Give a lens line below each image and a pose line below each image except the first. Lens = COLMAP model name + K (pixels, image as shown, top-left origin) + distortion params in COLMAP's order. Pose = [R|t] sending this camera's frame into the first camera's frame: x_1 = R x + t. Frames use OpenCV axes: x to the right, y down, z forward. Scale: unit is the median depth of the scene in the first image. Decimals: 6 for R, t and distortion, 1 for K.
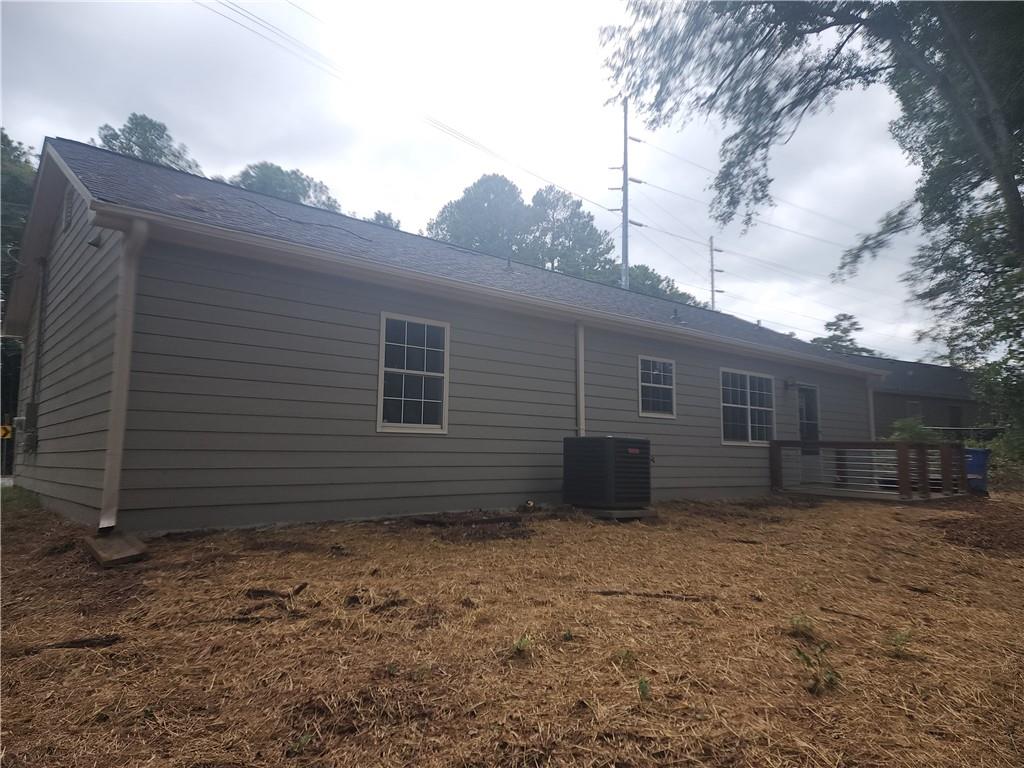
lens RADIAL K [[688.3, 0, 514.5], [0, 688.3, 381.0], [0, 0, 1]] dist [0.073567, 0.000750]
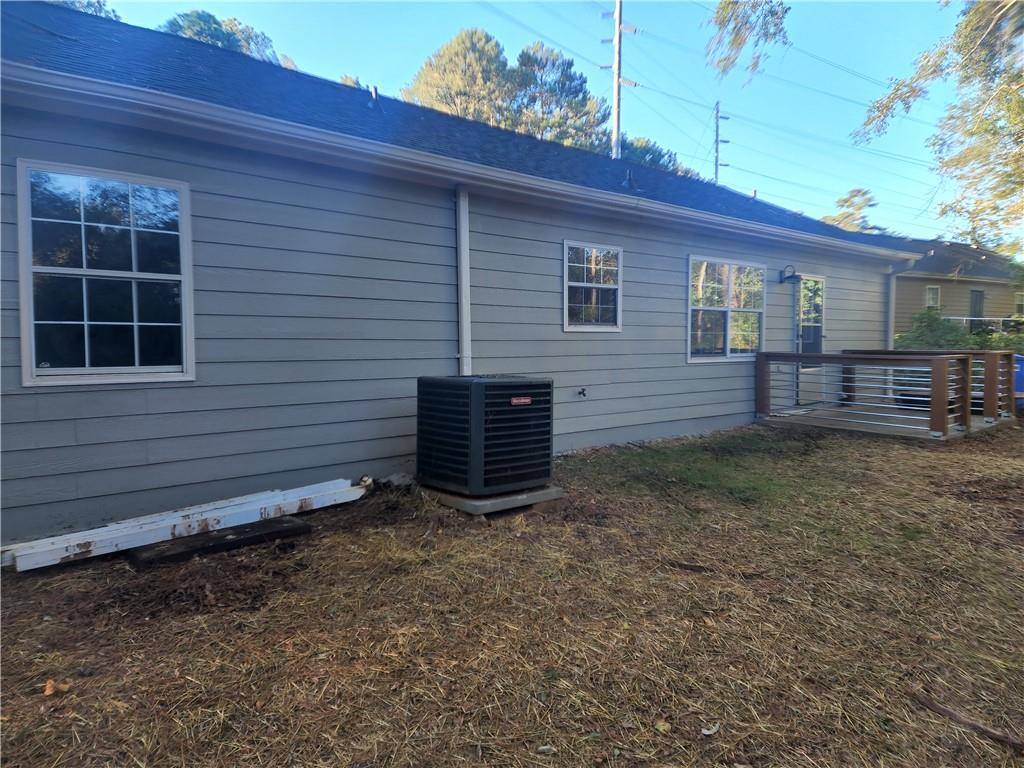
lens RADIAL K [[677.8, 0, 512.0], [0, 677.8, 384.0], [0, 0, 1]] dist [0.116290, -0.060708]
pose [[0.999930, -0.008763, -0.007961, 0.052840], [0.009985, 0.985483, 0.169478, -0.004964], [0.006361, -0.169545, 0.985502, 0.126697]]
